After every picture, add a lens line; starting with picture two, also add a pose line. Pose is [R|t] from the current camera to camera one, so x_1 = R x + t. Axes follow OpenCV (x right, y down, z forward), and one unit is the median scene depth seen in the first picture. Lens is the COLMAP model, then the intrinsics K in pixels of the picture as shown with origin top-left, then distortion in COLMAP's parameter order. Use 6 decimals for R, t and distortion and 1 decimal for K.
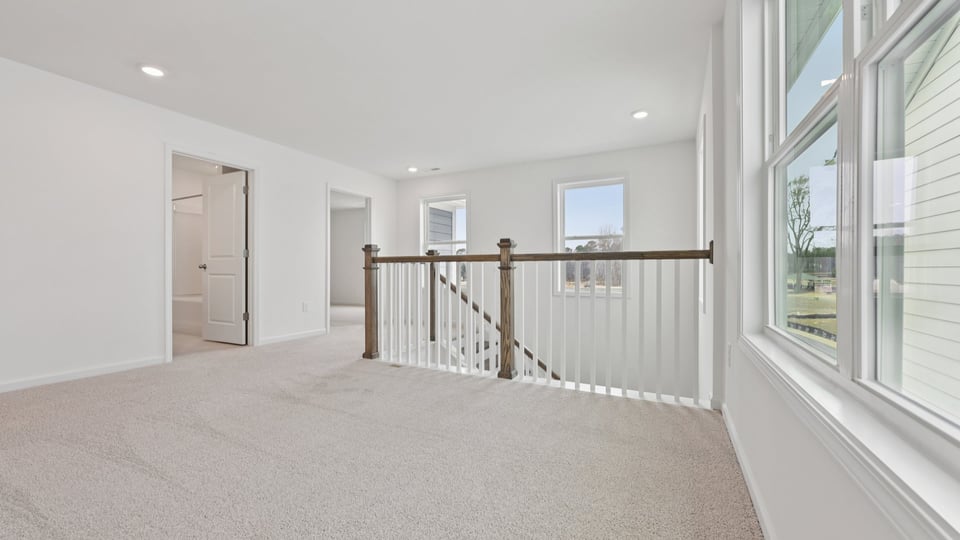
lens RADIAL K [[382.8, 0, 480.0], [0, 382.8, 270.0], [0, 0, 1]] dist [-0.000023, 0.000199]
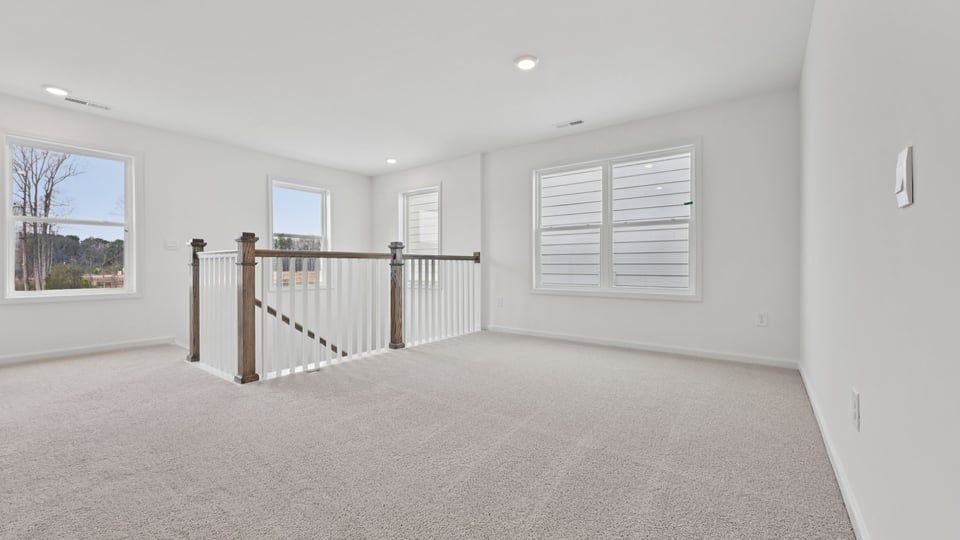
lens RADIAL K [[382.8, 0, 480.0], [0, 382.8, 270.0], [0, 0, 1]] dist [-0.000023, 0.000199]
pose [[0.146025, -0.011593, 0.989213, -1.041141], [0.000877, 0.999932, 0.011589, -0.000619], [-0.989281, -0.000824, 0.146025, 0.443921]]
